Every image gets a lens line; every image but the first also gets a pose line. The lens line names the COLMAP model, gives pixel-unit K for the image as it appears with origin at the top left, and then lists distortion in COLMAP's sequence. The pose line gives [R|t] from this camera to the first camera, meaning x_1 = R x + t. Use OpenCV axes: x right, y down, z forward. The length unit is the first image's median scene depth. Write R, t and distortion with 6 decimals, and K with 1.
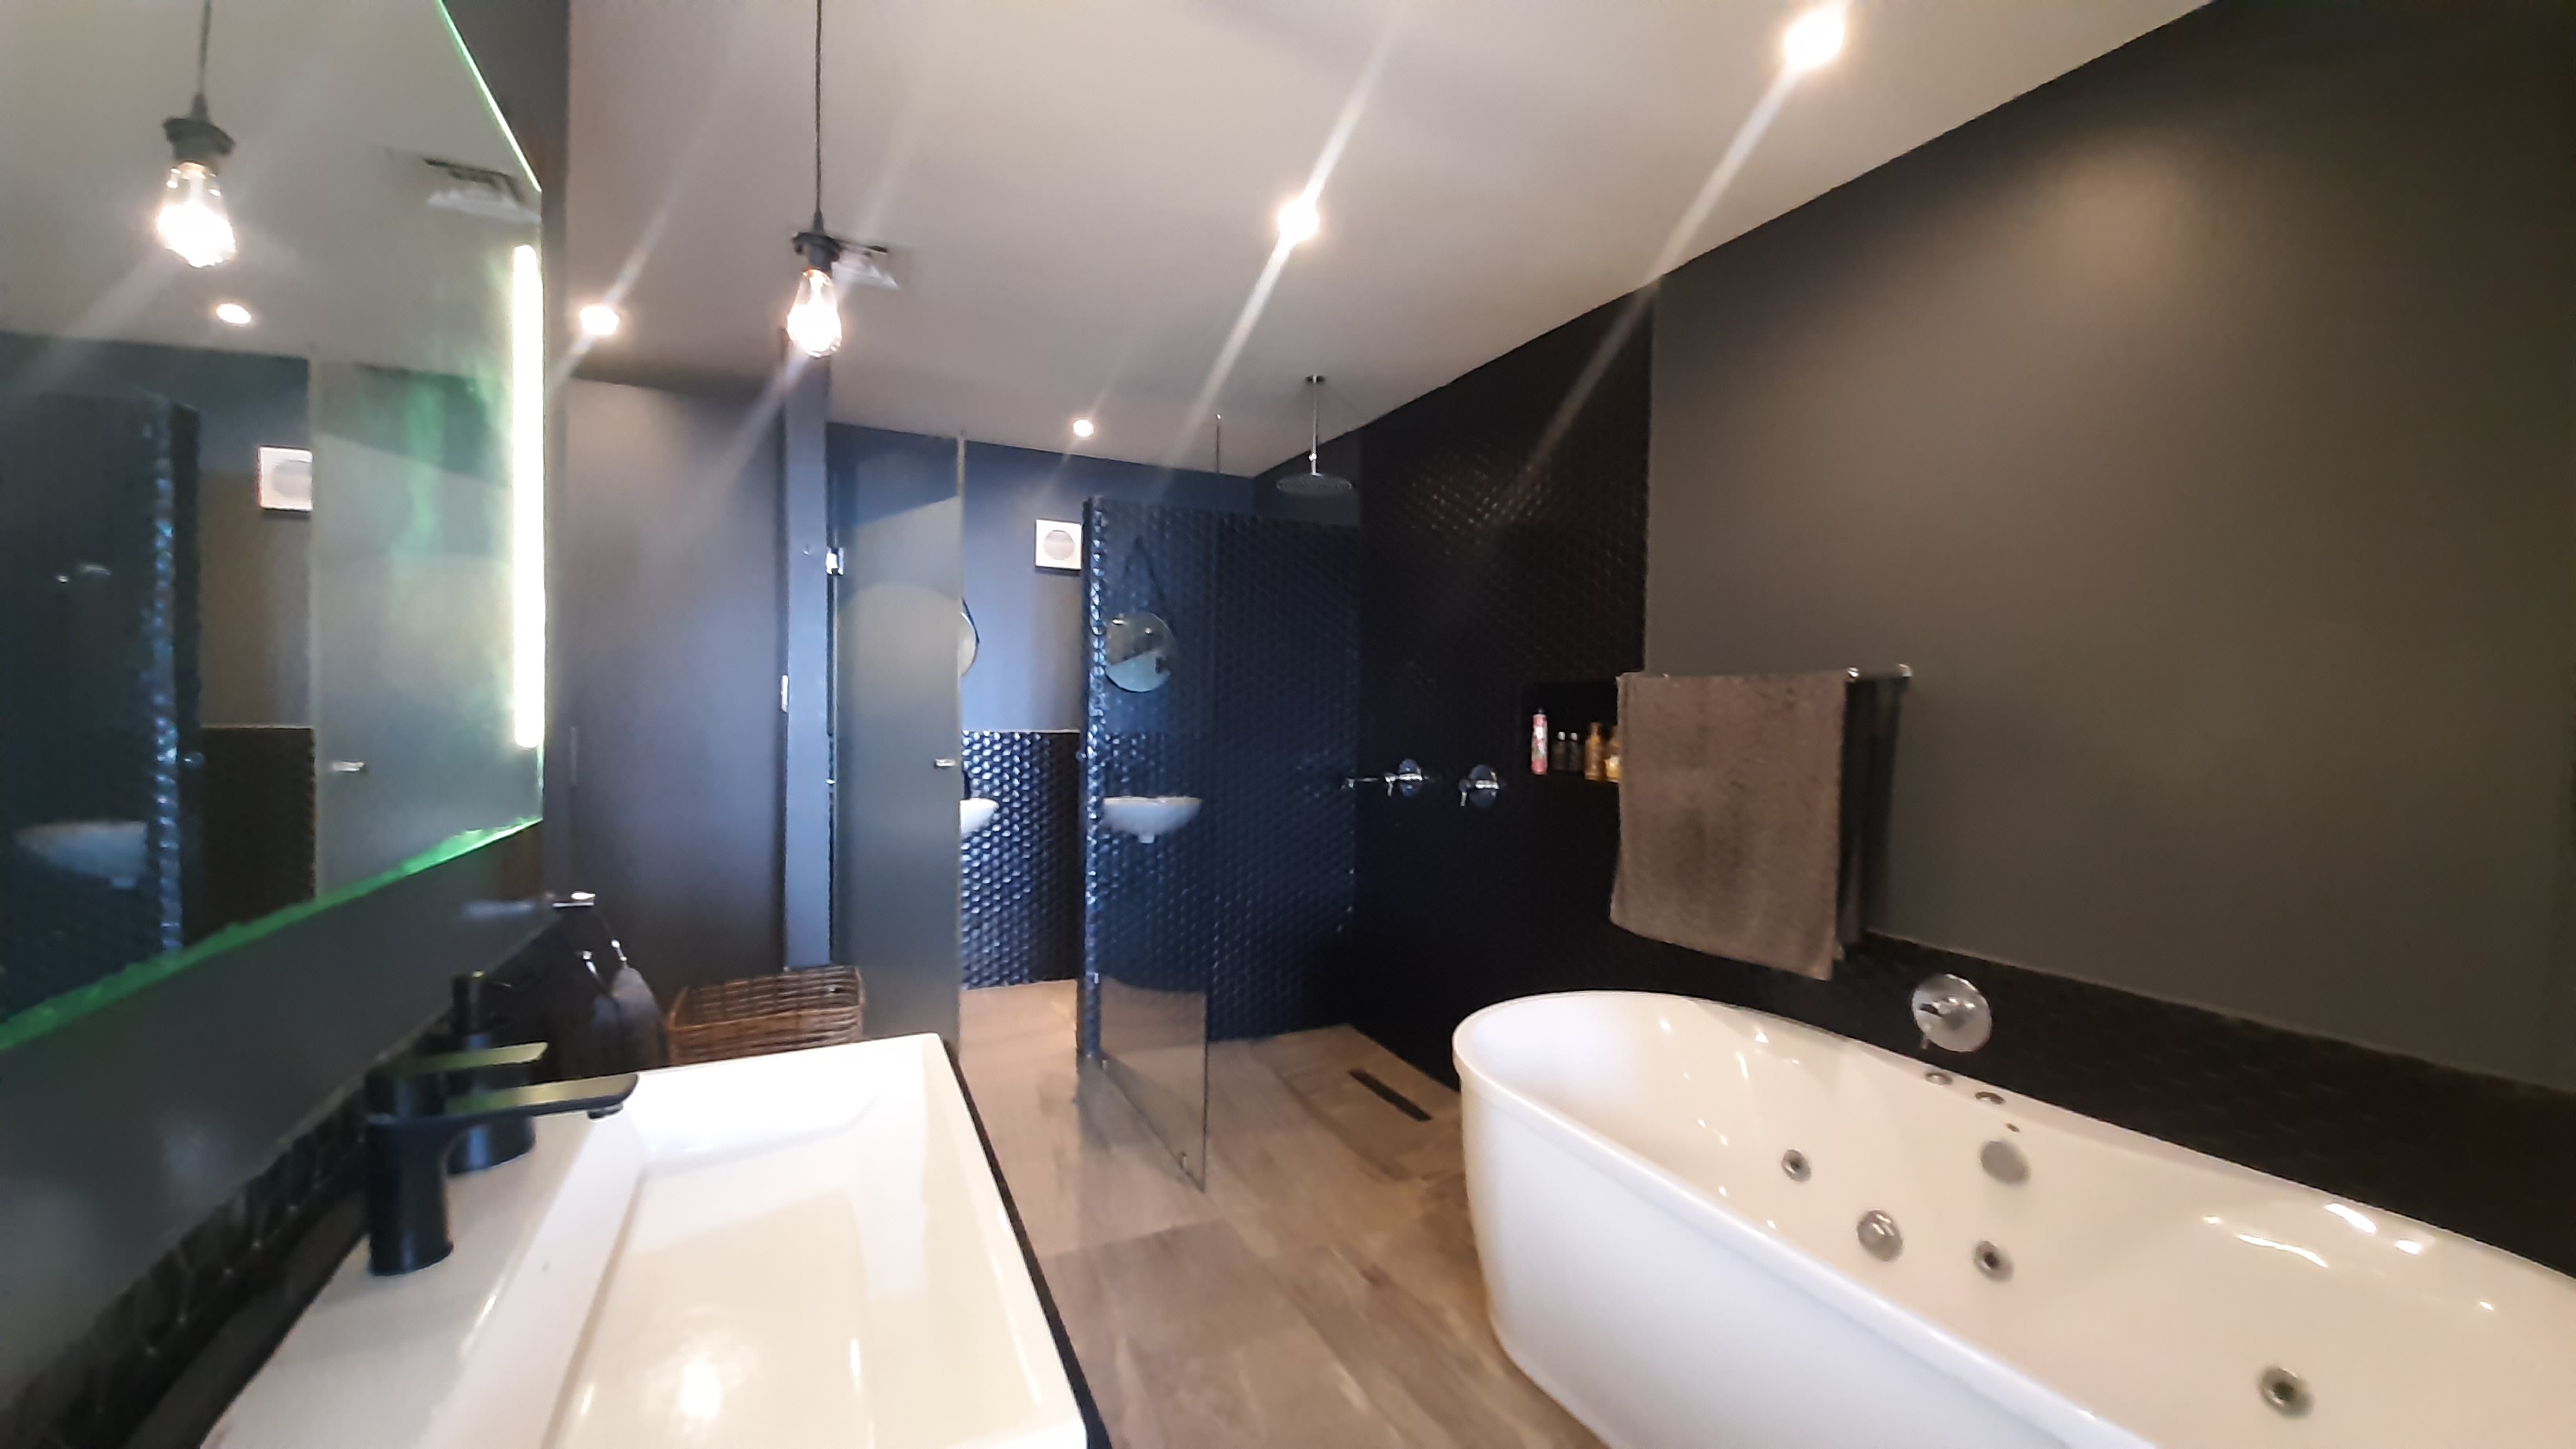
lens RADIAL K [[1002.5, 0, 1296.1], [0, 1002.5, 740.1], [0, 0, 1]] dist [0.007382, -0.010614]
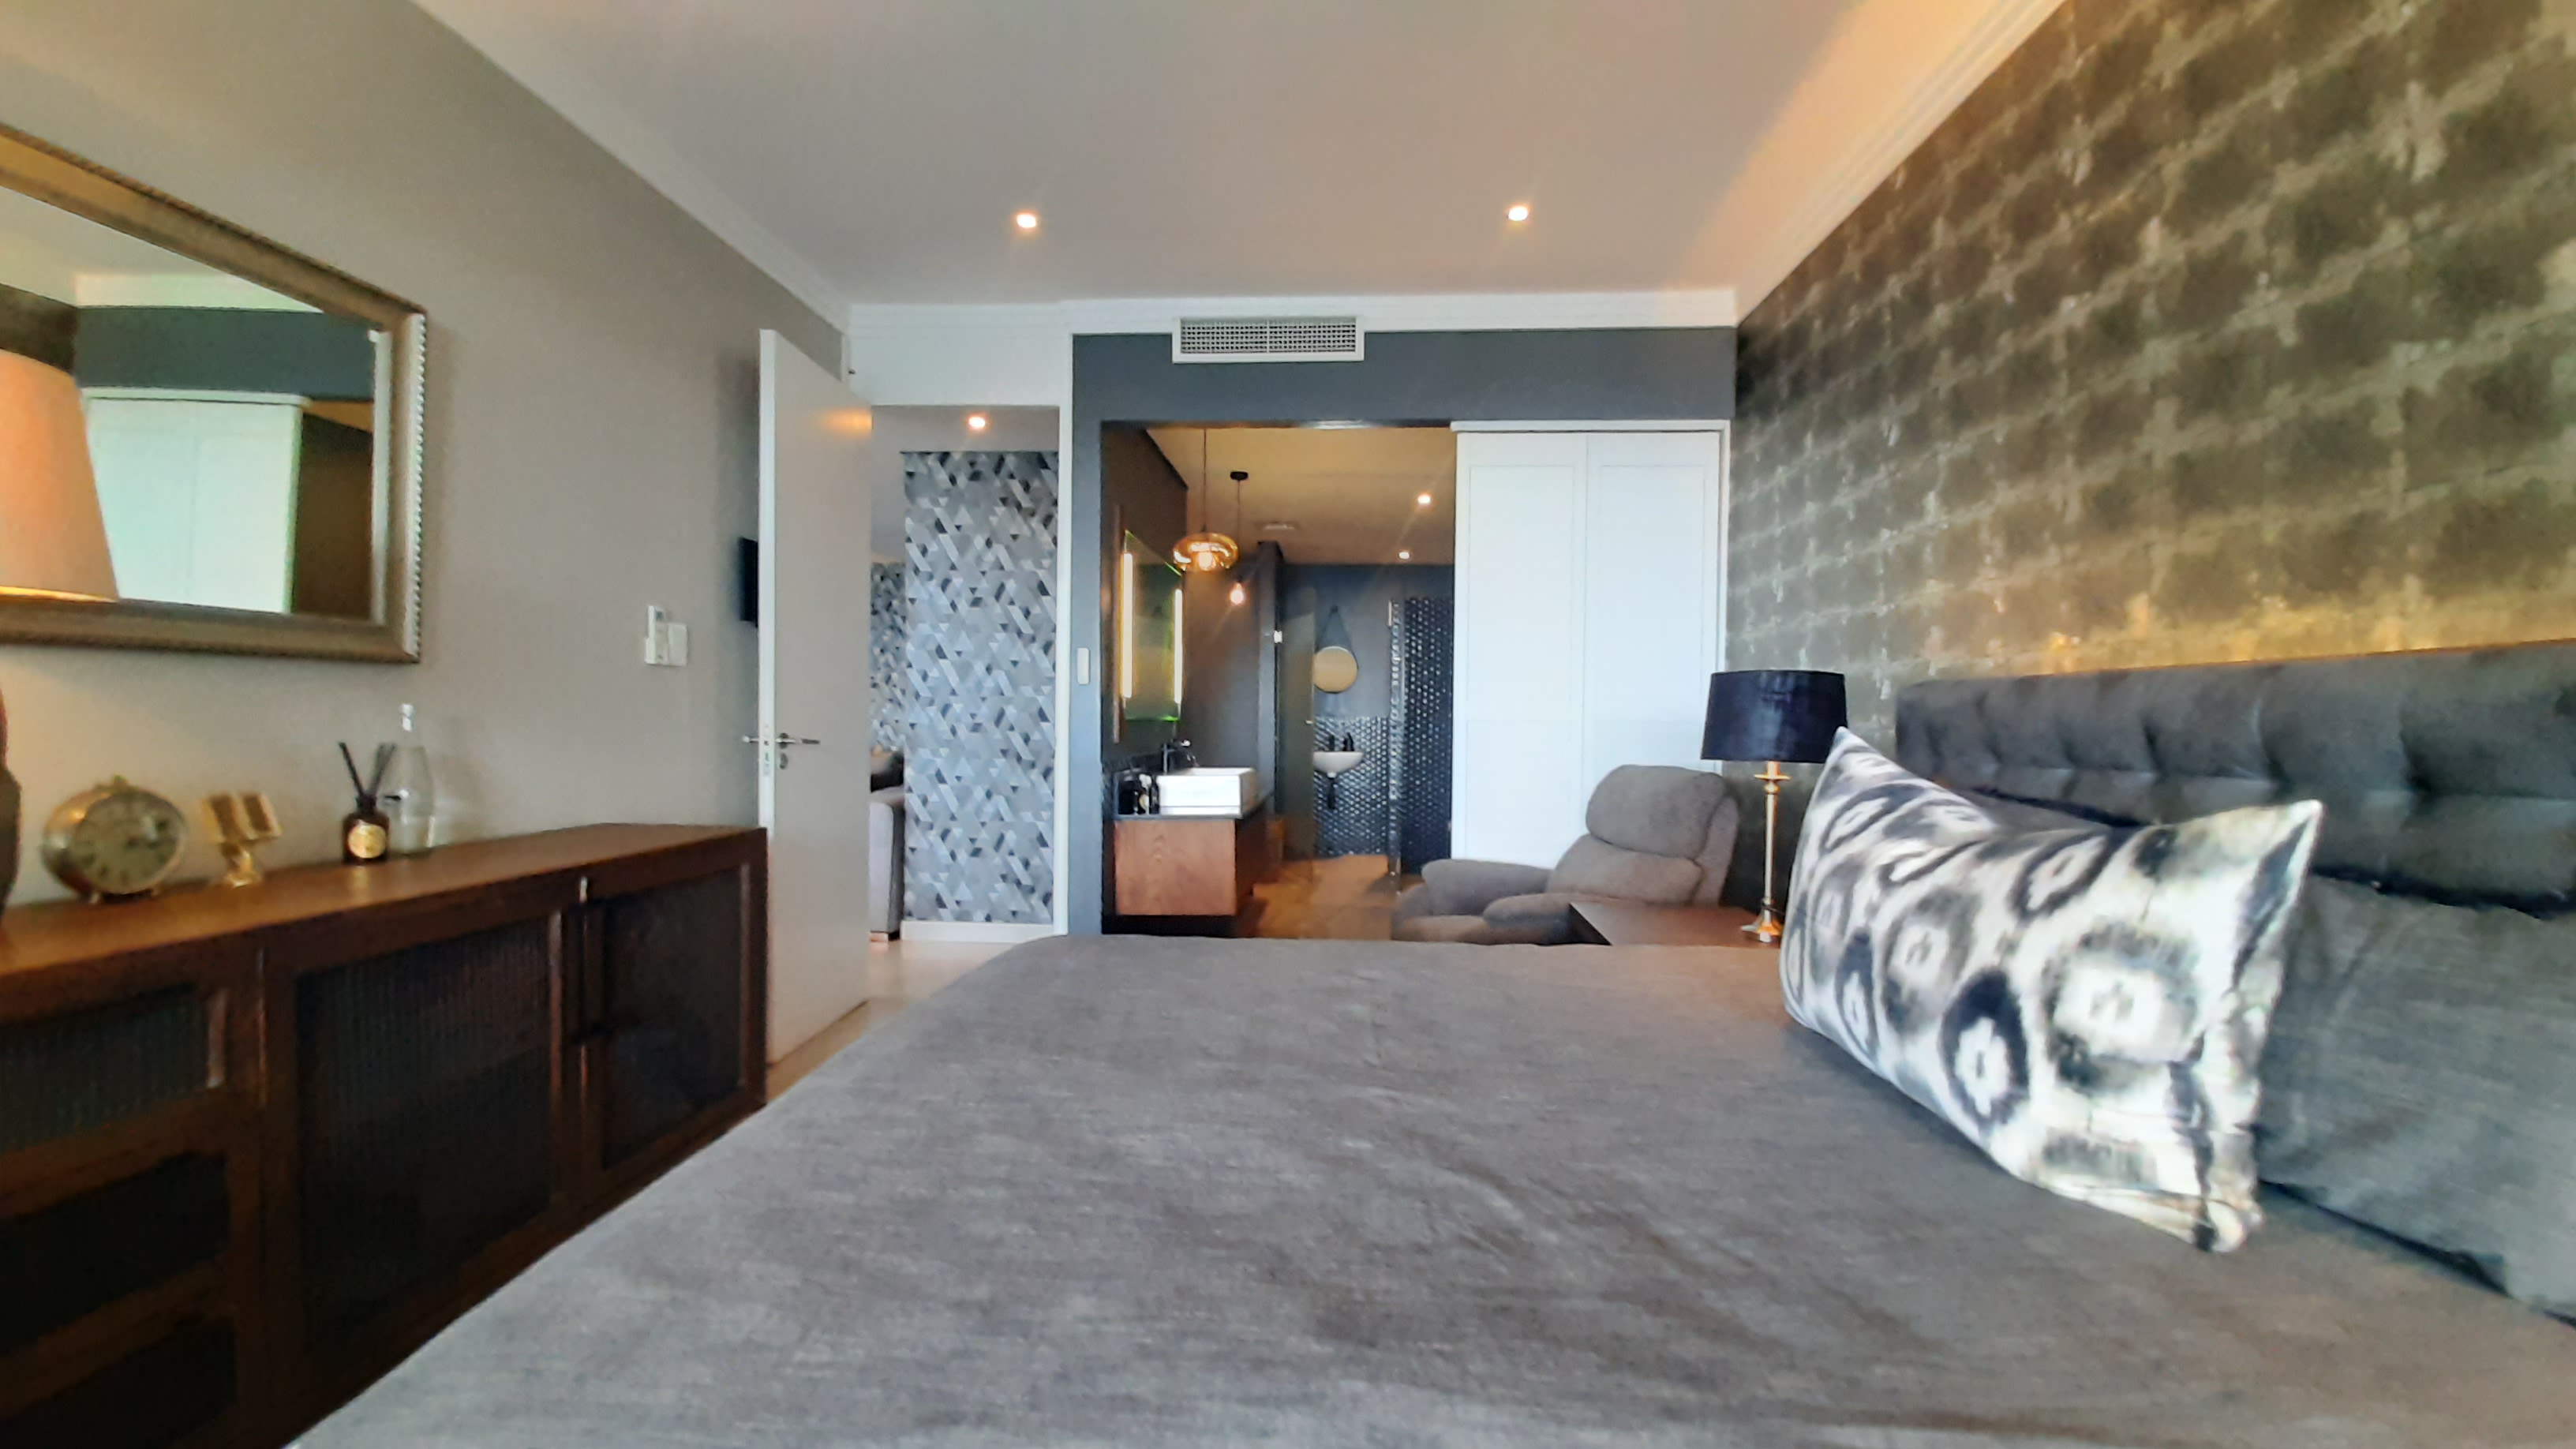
lens RADIAL K [[1002.5, 0, 1289.8], [0, 1002.5, 742.1], [0, 0, 1]] dist [0.007382, -0.010614]
pose [[0.872087, 0.007993, -0.489286, 0.698428], [-0.017366, 0.999742, -0.014622, 0.097641], [0.489043, 0.021248, 0.872001, -1.001091]]
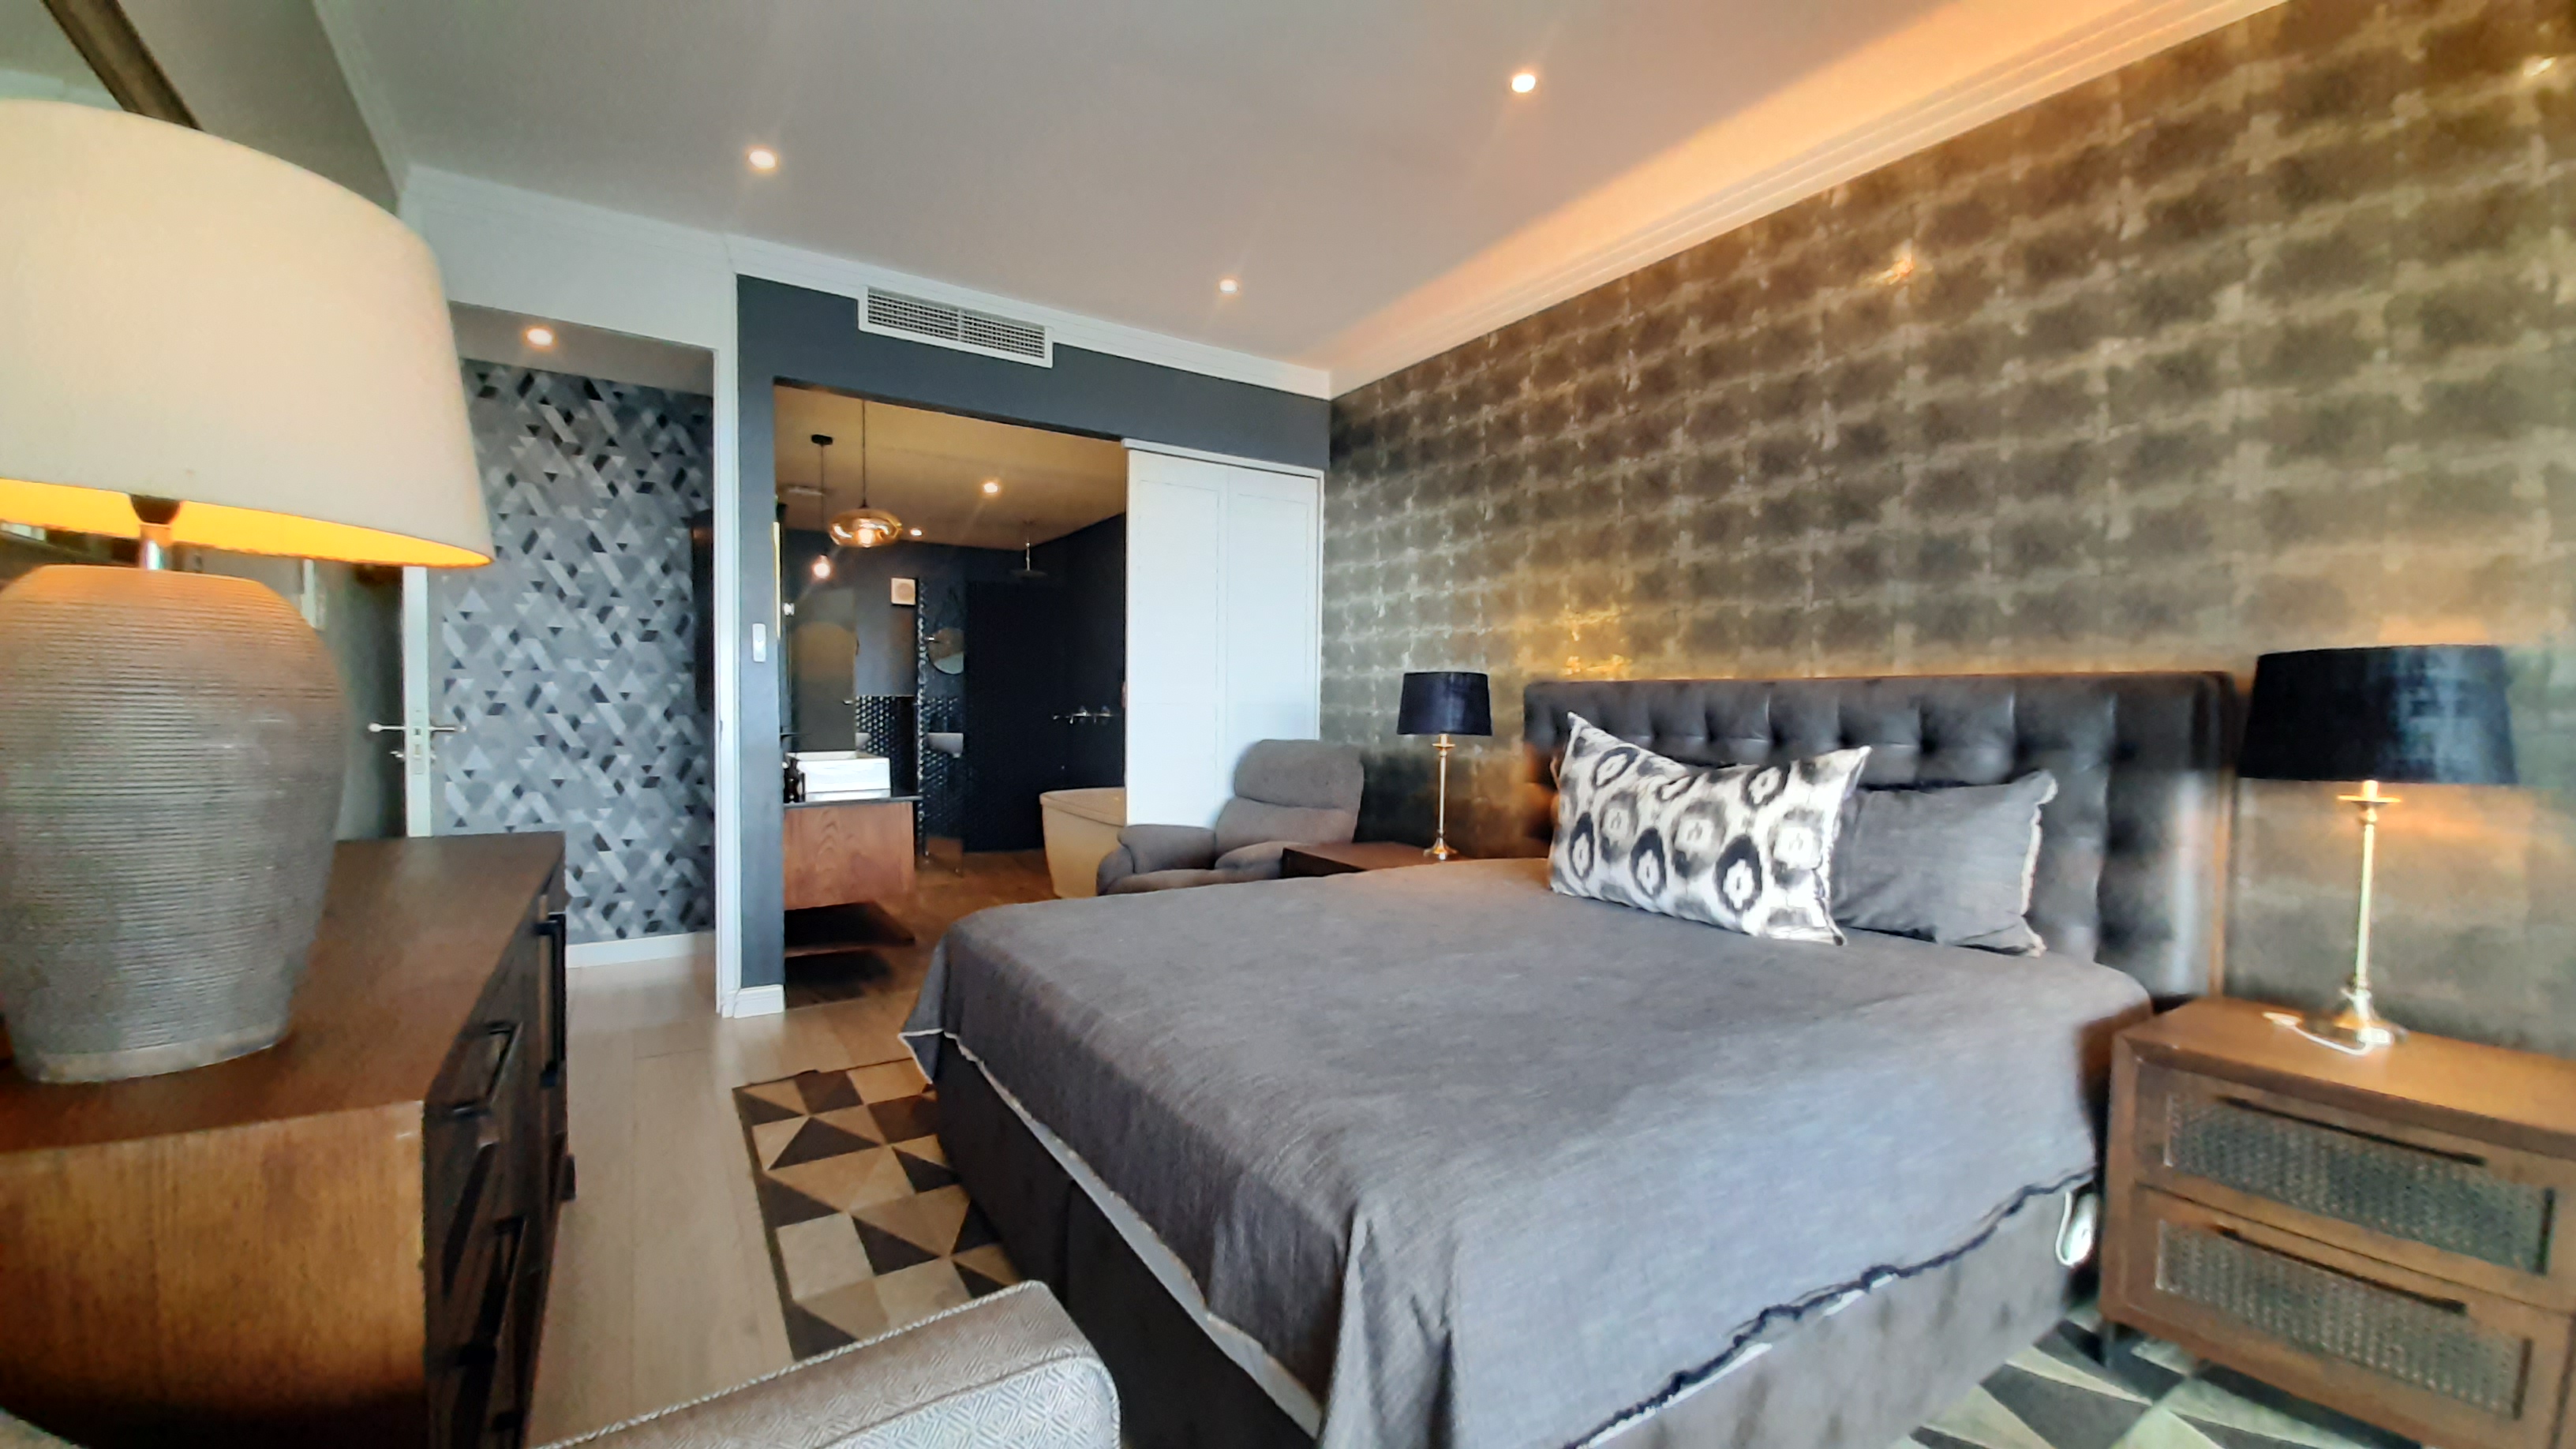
lens RADIAL K [[1002.5, 0, 1282.0], [0, 1002.5, 742.5], [0, 0, 1]] dist [0.007382, -0.010614]
pose [[0.994080, -0.002446, 0.108623, 0.346382], [0.001965, 0.999988, 0.004541, 0.098747], [-0.108633, -0.004301, 0.994073, -1.235235]]
